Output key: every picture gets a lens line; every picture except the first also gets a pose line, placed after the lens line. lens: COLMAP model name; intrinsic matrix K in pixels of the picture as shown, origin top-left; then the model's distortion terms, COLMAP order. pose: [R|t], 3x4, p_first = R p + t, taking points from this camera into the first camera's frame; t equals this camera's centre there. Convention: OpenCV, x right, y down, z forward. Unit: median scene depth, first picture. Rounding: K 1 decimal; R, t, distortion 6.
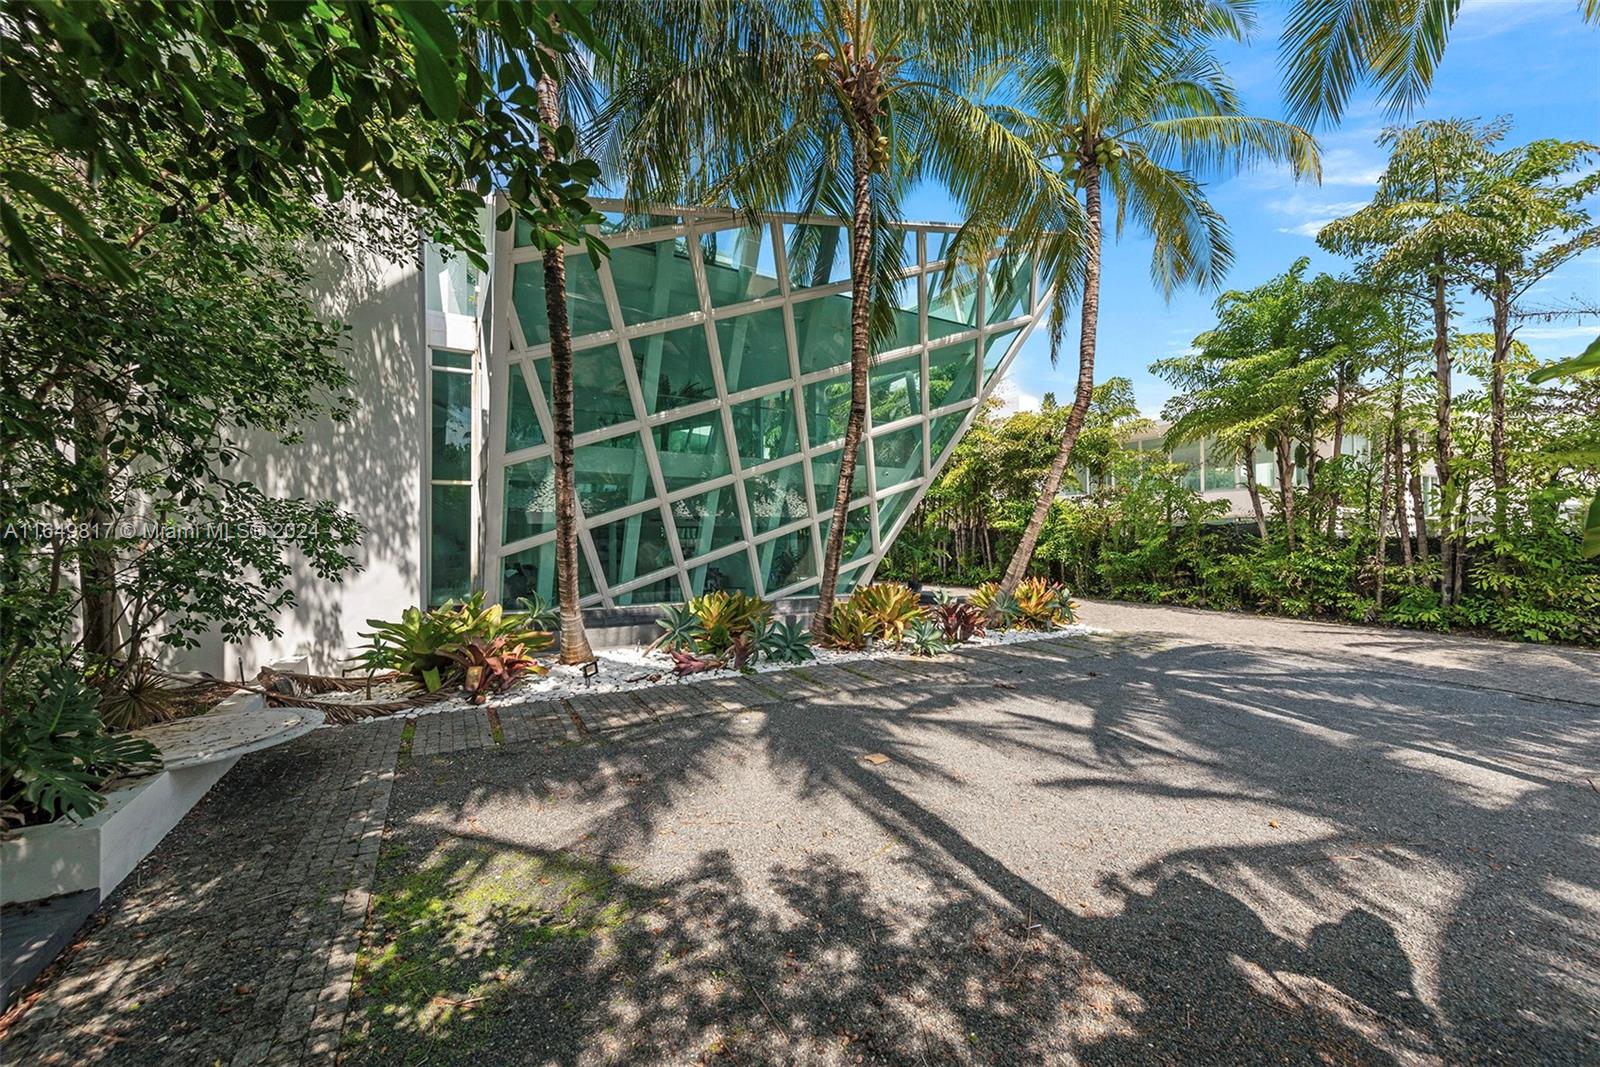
lens RADIAL K [[631.5, 0, 826.2], [0, 631.5, 541.2], [0, 0, 1]] dist [0.007637, -0.001480]
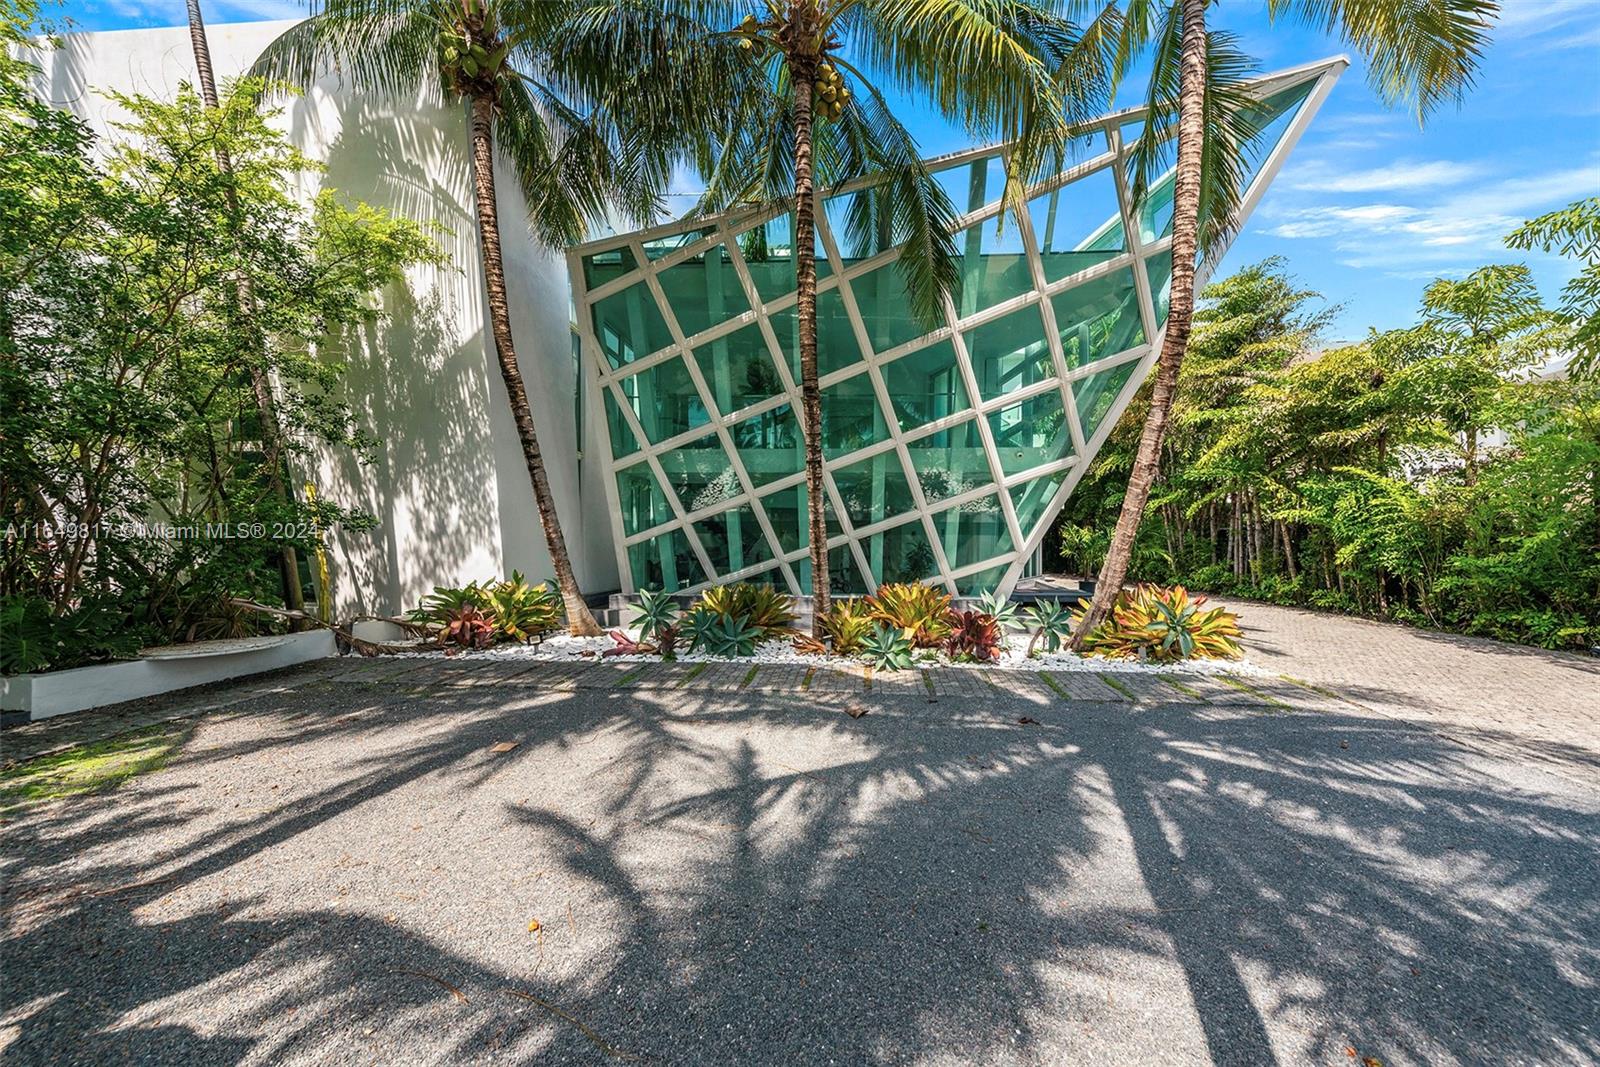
lens RADIAL K [[631.5, 0, 800.3], [0, 631.5, 530.8], [0, 0, 1]] dist [0.007637, -0.001480]
pose [[0.812683, -0.001082, -0.582705, 0.470770], [-0.007135, 0.999905, -0.011808, 0.007383], [0.582662, 0.013754, 0.812598, 0.217317]]
